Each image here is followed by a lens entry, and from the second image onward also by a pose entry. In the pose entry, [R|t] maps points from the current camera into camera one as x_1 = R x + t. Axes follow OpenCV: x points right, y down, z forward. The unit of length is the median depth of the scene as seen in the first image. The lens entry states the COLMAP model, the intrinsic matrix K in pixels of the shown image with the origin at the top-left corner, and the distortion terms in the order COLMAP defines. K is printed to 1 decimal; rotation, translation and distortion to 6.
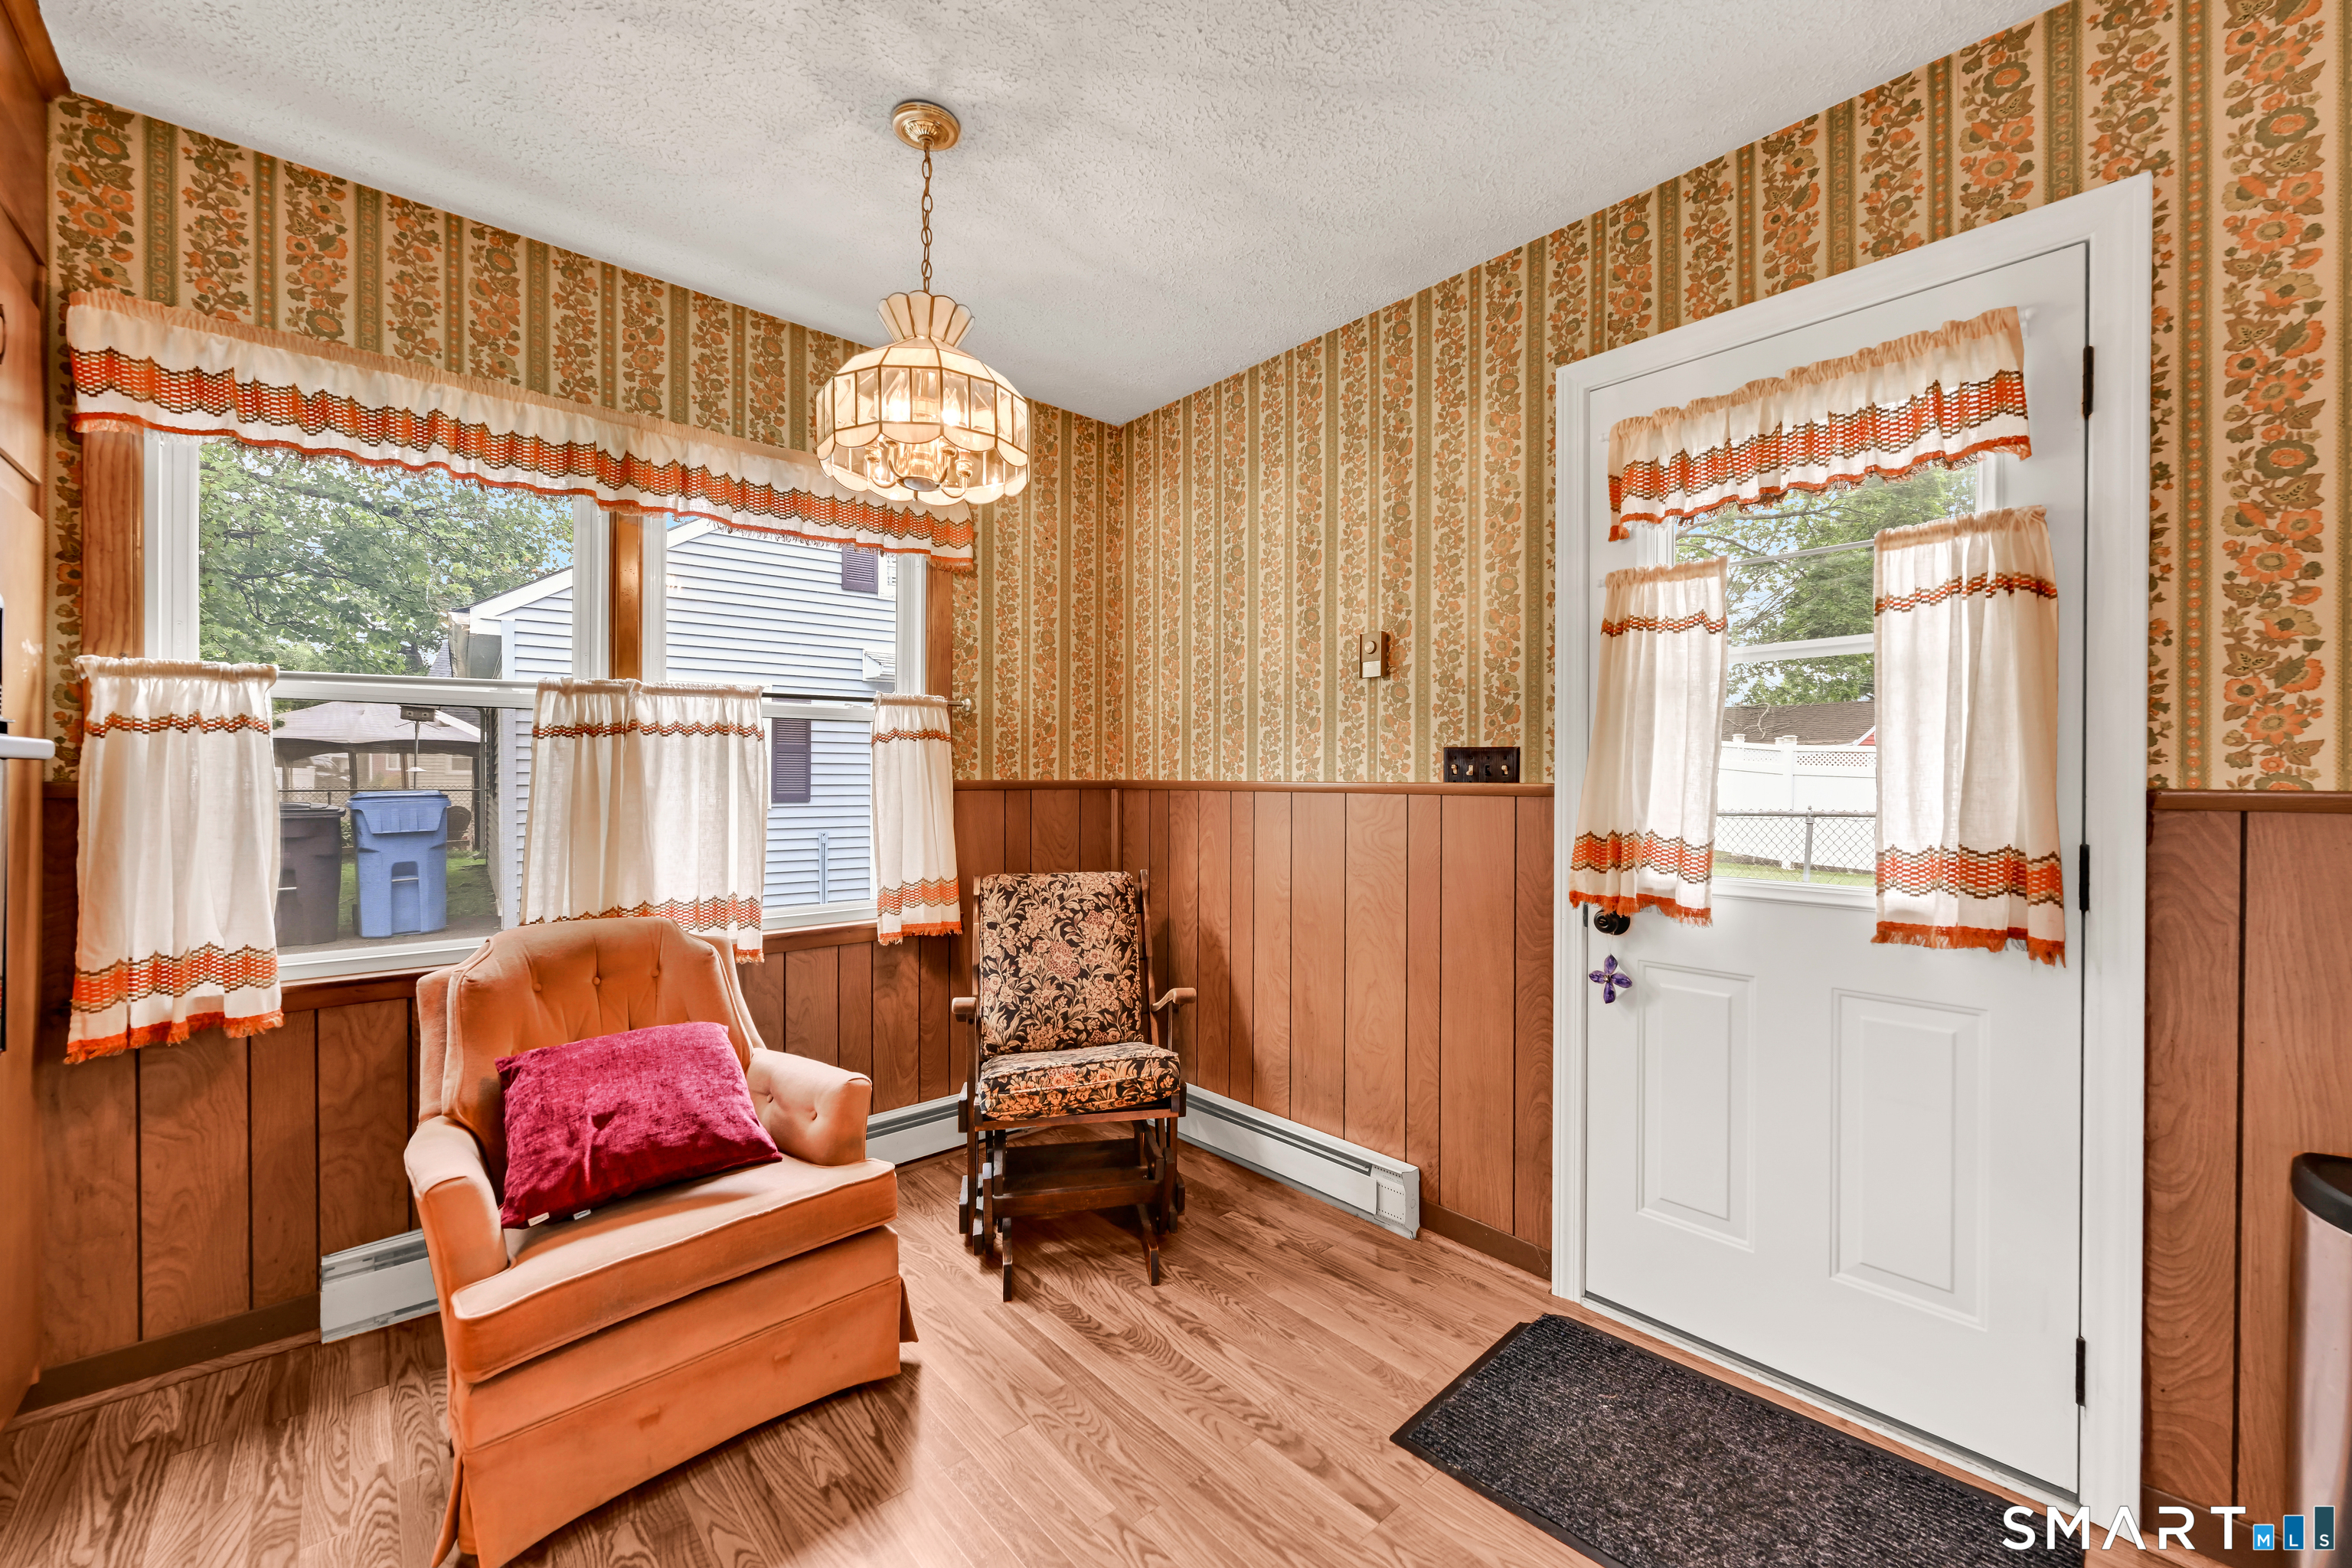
lens RADIAL K [[937.3, 0, 1165.0], [0, 937.3, 774.4], [0, 0, 1]] dist [-0.001596, 0.000055]
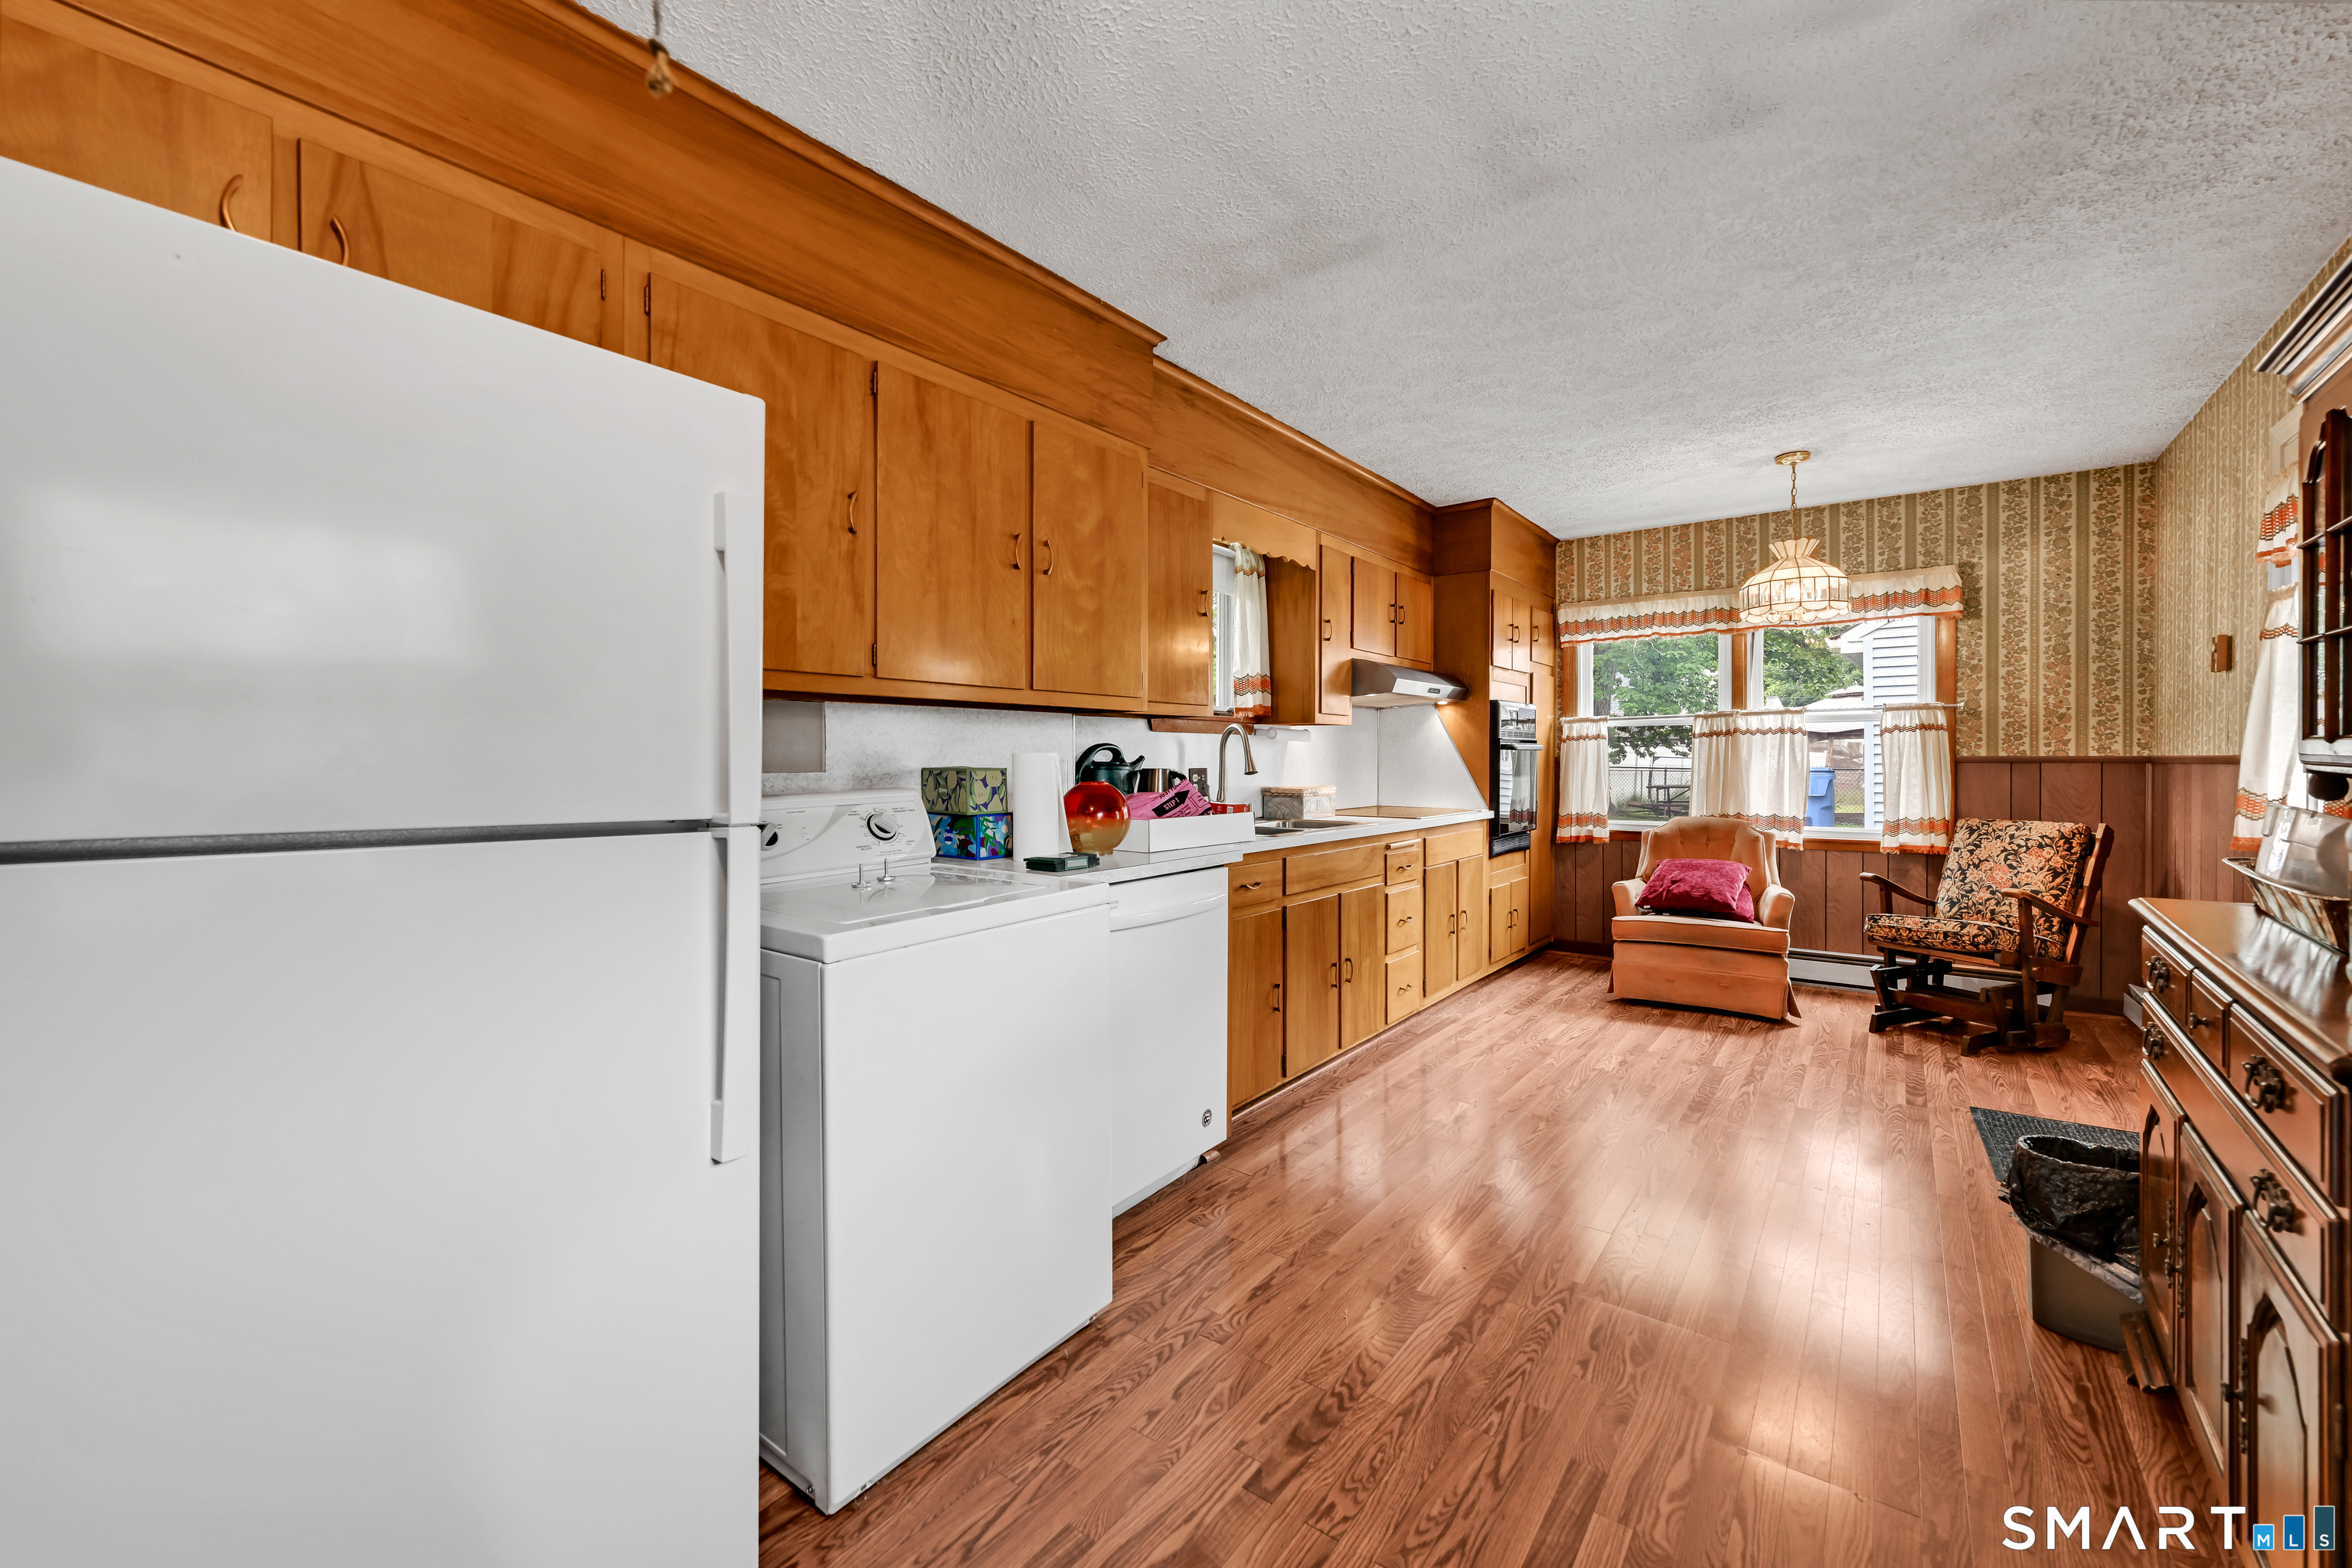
lens RADIAL K [[977.6, 0, 1176.0], [0, 977.6, 784.0], [0, 0, 1]] dist [-0.001555, -0.000074]
pose [[0.192820, 0.022267, -0.980982, 1.299464], [0.003286, 0.999722, 0.023339, 0.012649], [0.981229, -0.007724, 0.192693, -0.653528]]
